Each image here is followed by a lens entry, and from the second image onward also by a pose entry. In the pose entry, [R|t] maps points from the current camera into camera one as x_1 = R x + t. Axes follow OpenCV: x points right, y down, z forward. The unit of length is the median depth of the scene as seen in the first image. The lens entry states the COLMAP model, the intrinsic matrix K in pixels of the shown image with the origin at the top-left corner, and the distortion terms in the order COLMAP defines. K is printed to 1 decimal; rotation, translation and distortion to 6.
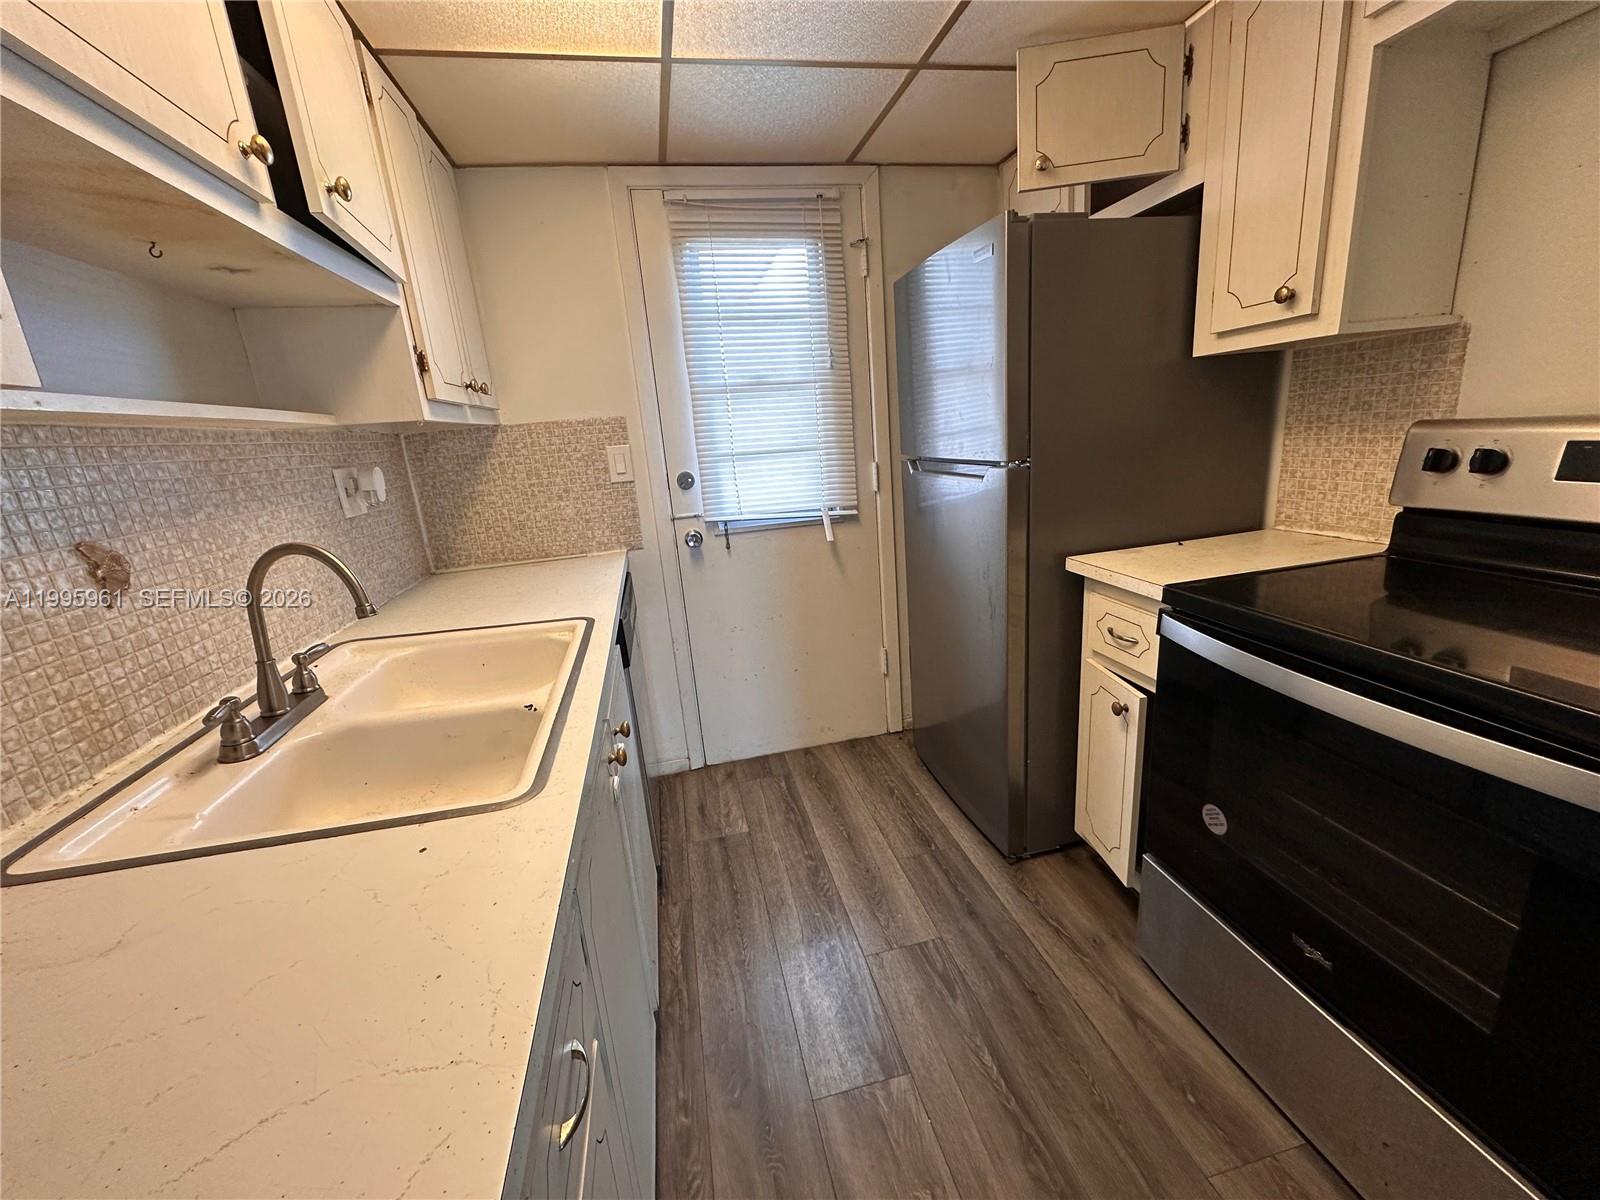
lens RADIAL K [[637.0, 0, 798.0], [0, 637.0, 599.4], [0, 0, 1]] dist [-0.004222, 0.000910]
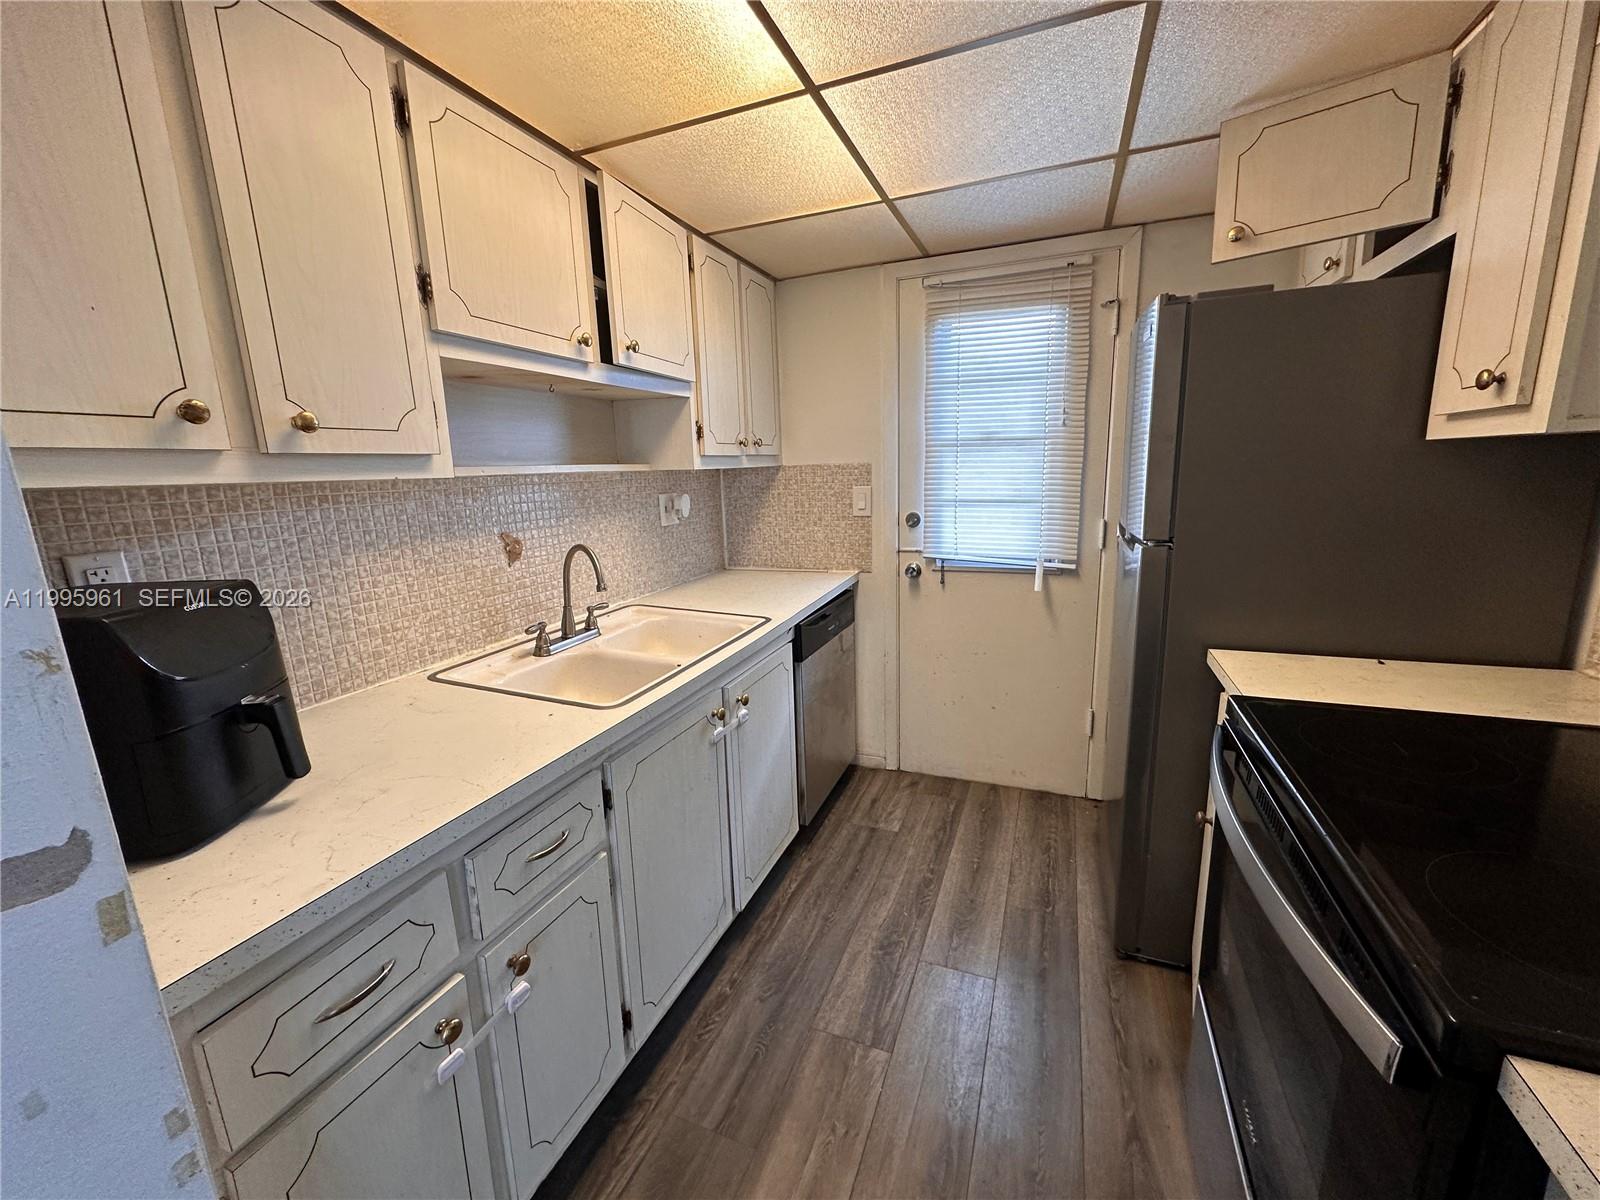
lens RADIAL K [[637.0, 0, 798.0], [0, 637.0, 599.4], [0, 0, 1]] dist [-0.004222, 0.000910]
pose [[0.823706, 0.166123, -0.542135, 0.331749], [-0.178497, 0.983478, 0.030157, -0.046399], [0.538188, 0.071929, 0.839750, -0.079015]]
